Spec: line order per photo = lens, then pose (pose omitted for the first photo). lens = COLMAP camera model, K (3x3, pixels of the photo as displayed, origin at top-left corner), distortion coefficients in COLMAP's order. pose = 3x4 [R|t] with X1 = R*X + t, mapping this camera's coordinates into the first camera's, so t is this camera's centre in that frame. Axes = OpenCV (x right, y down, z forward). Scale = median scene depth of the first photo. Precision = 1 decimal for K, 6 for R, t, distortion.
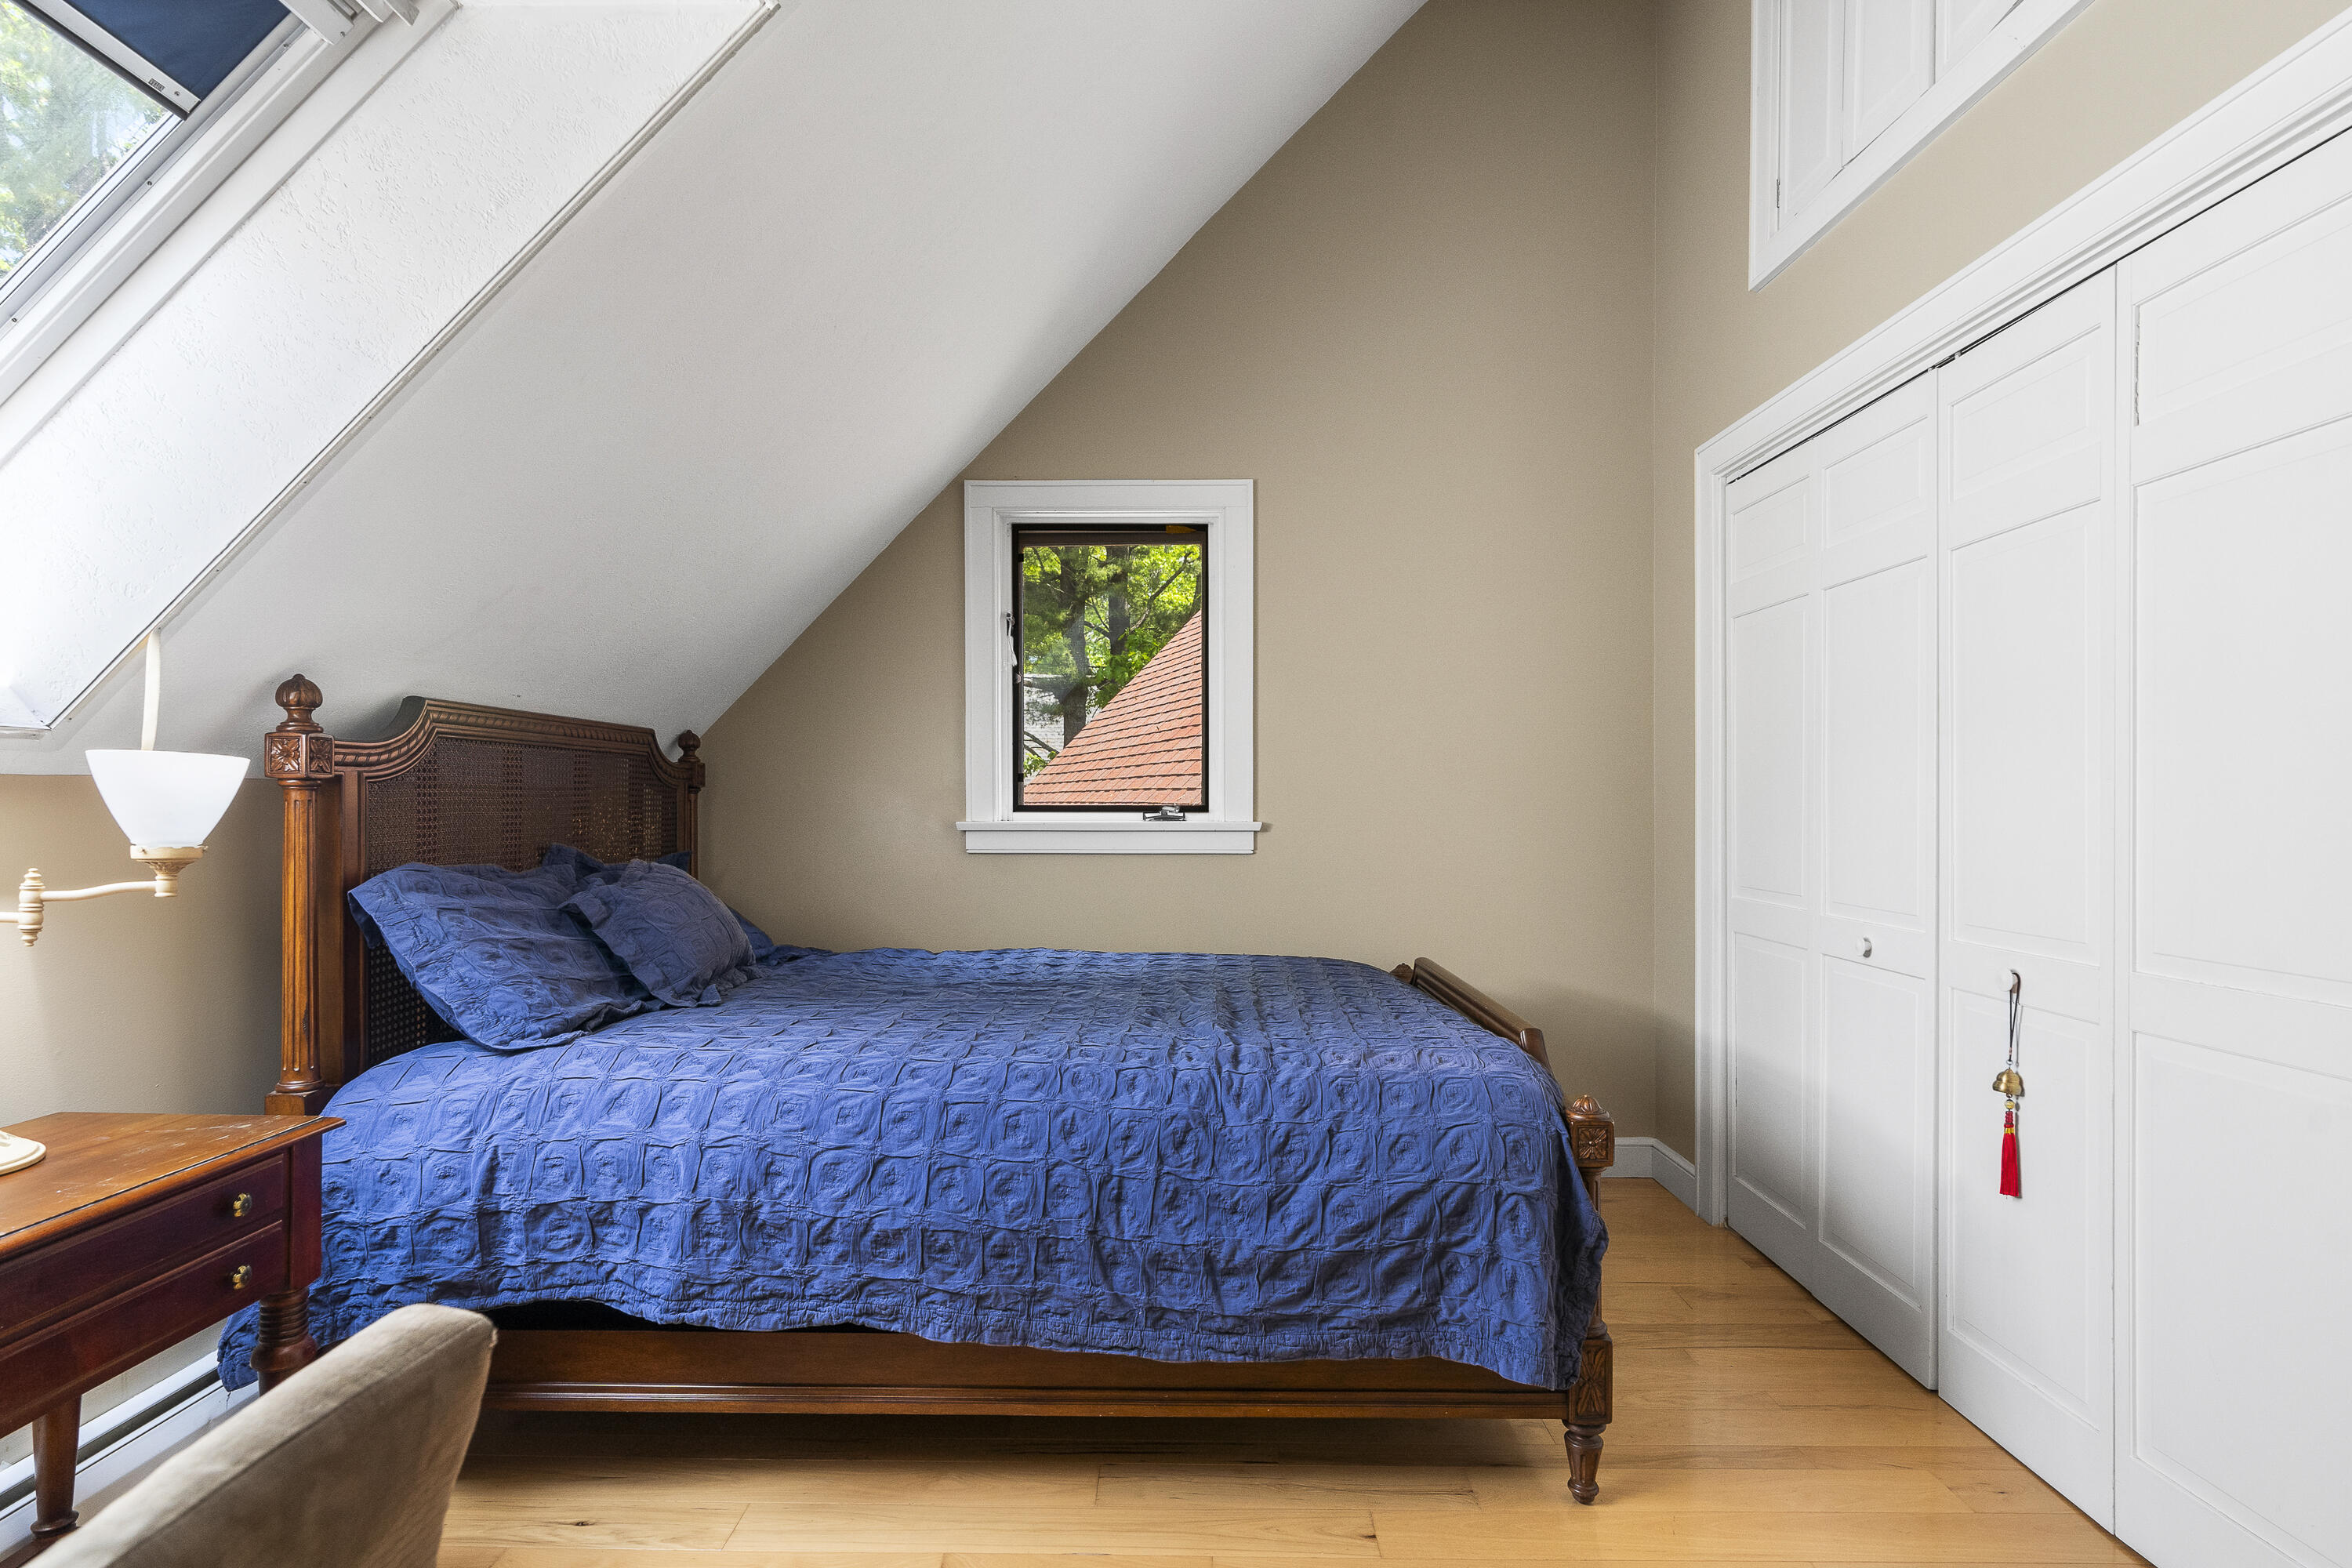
lens RADIAL K [[1210.0, 0, 1176.6], [0, 1210.0, 823.3], [0, 0, 1]] dist [-0.003804, 0.000141]
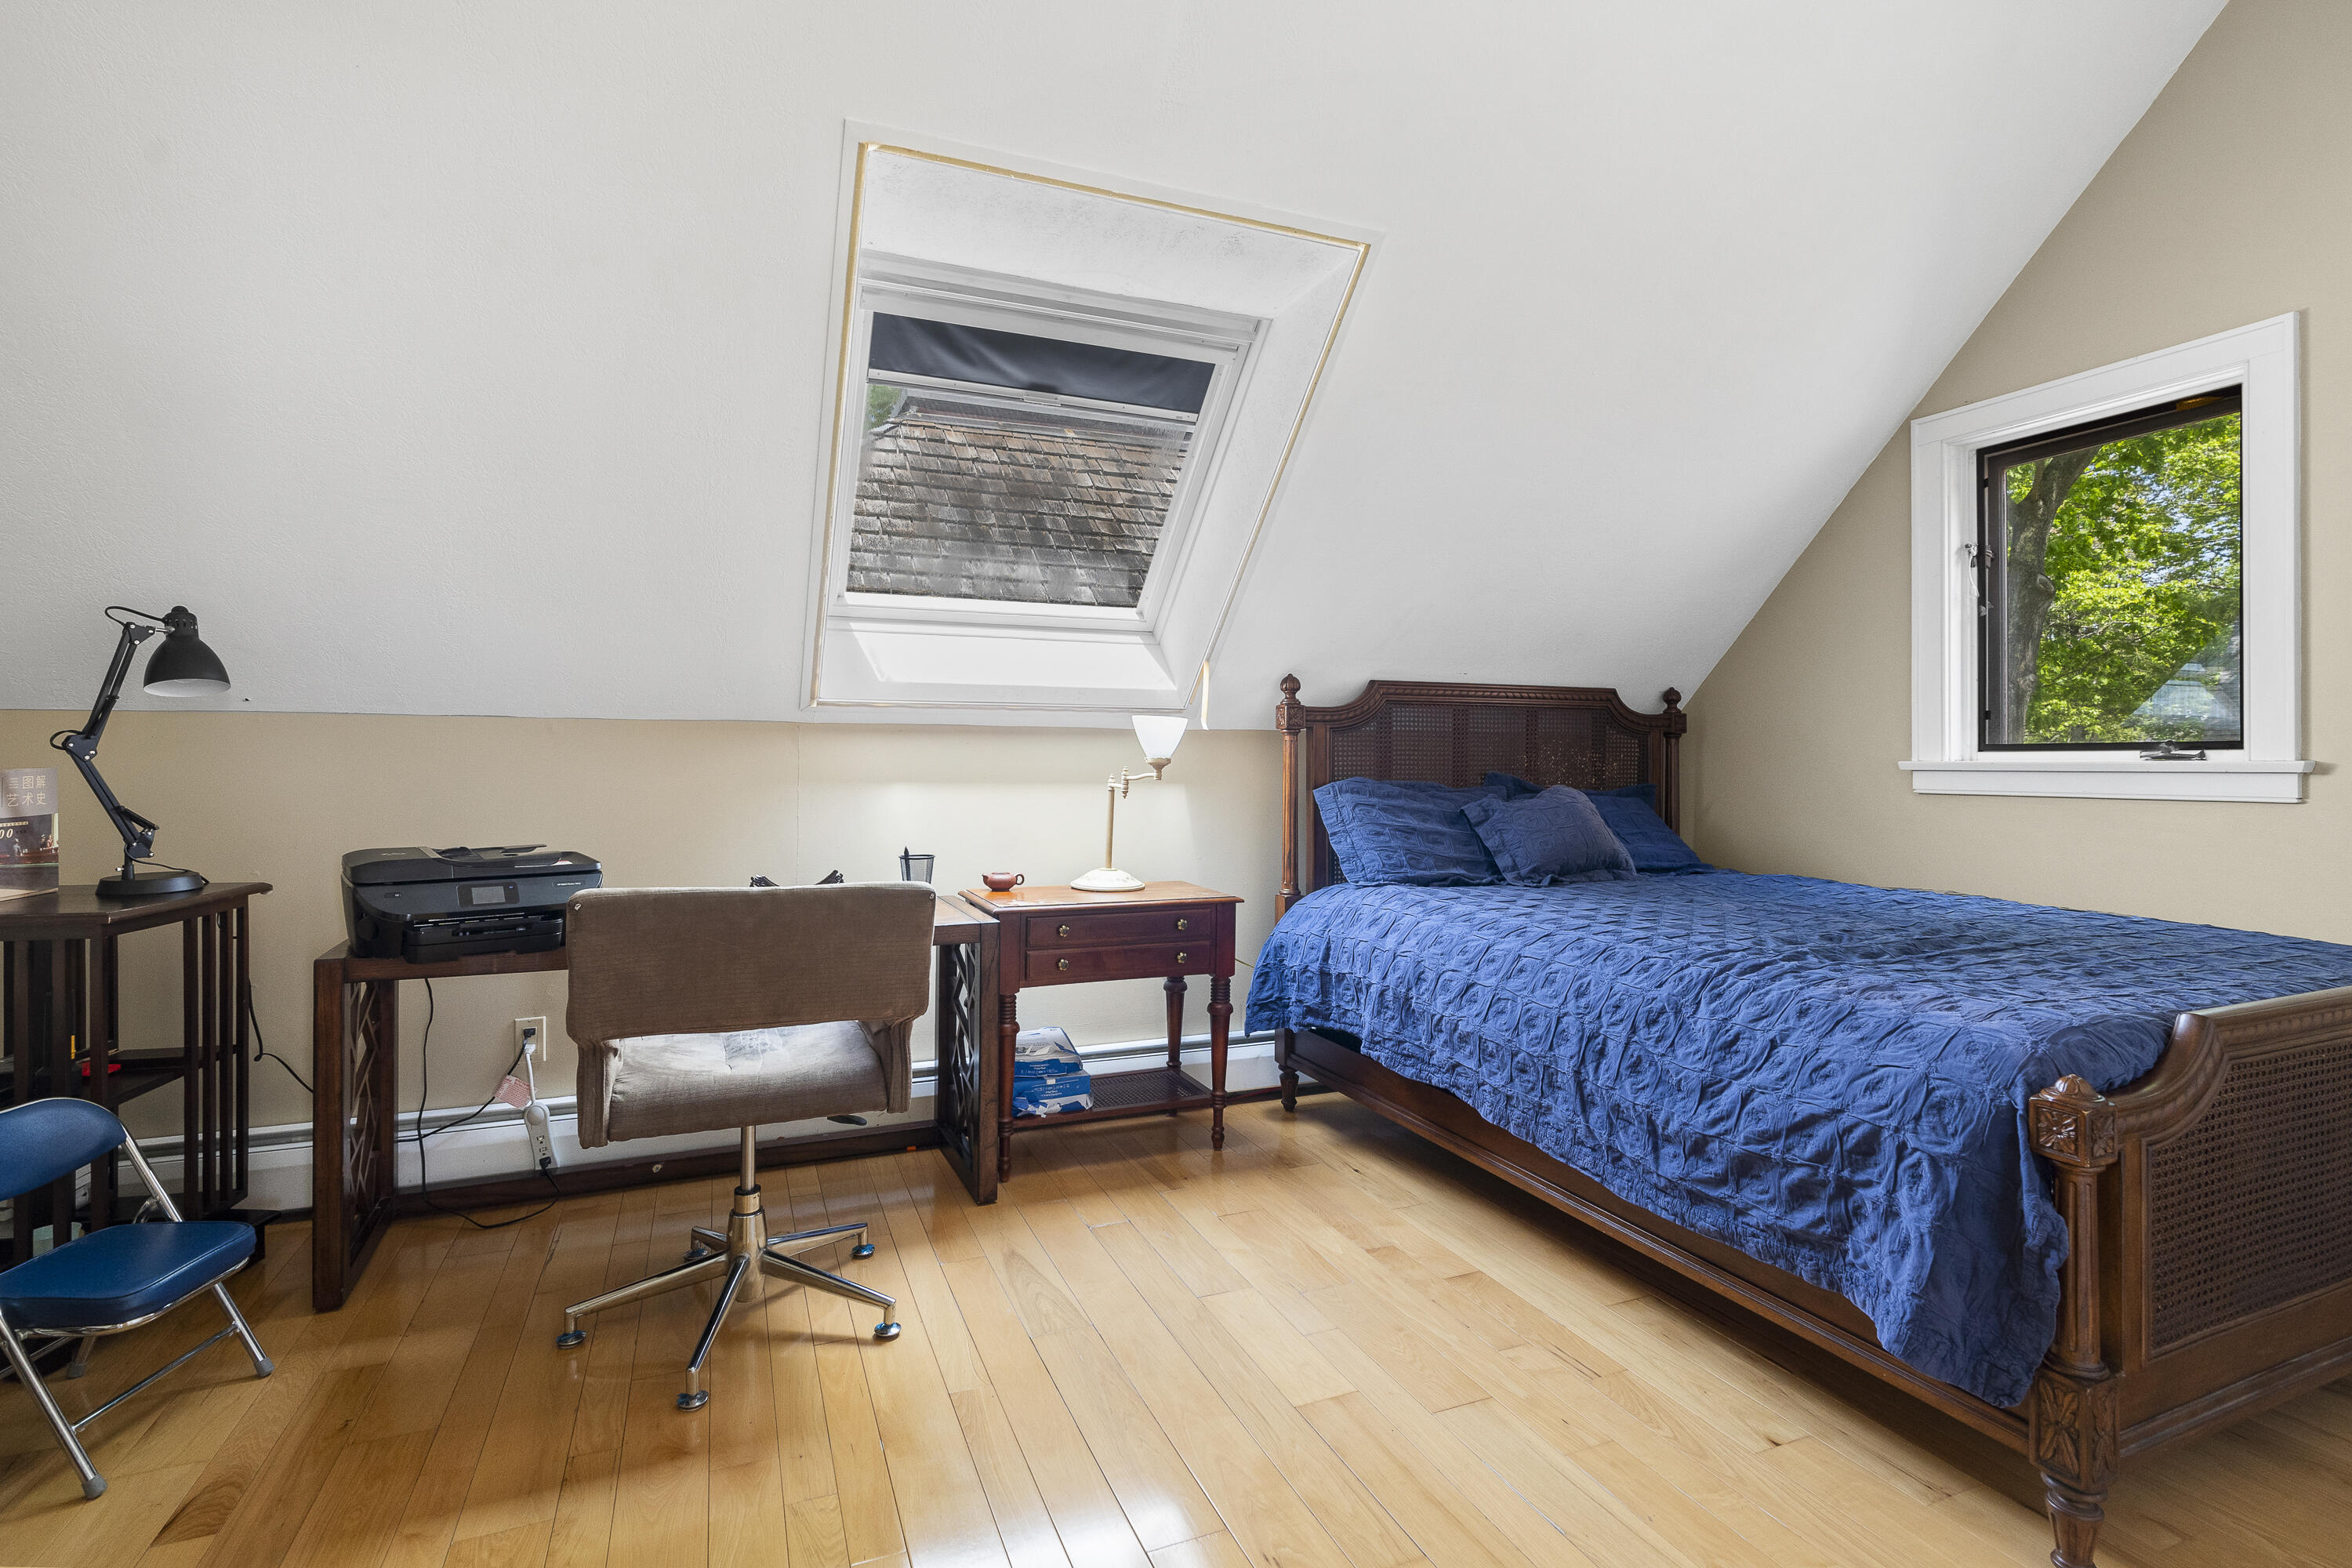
lens RADIAL K [[1099.2, 0, 1182.6], [0, 1099.2, 765.6], [0, 0, 1]] dist [-0.002035, 0.000520]
pose [[0.400657, 0.000912, -0.916227, 0.808228], [-0.015822, 0.999857, -0.005924, 0.033223], [0.916091, 0.016870, 0.400615, 0.163401]]
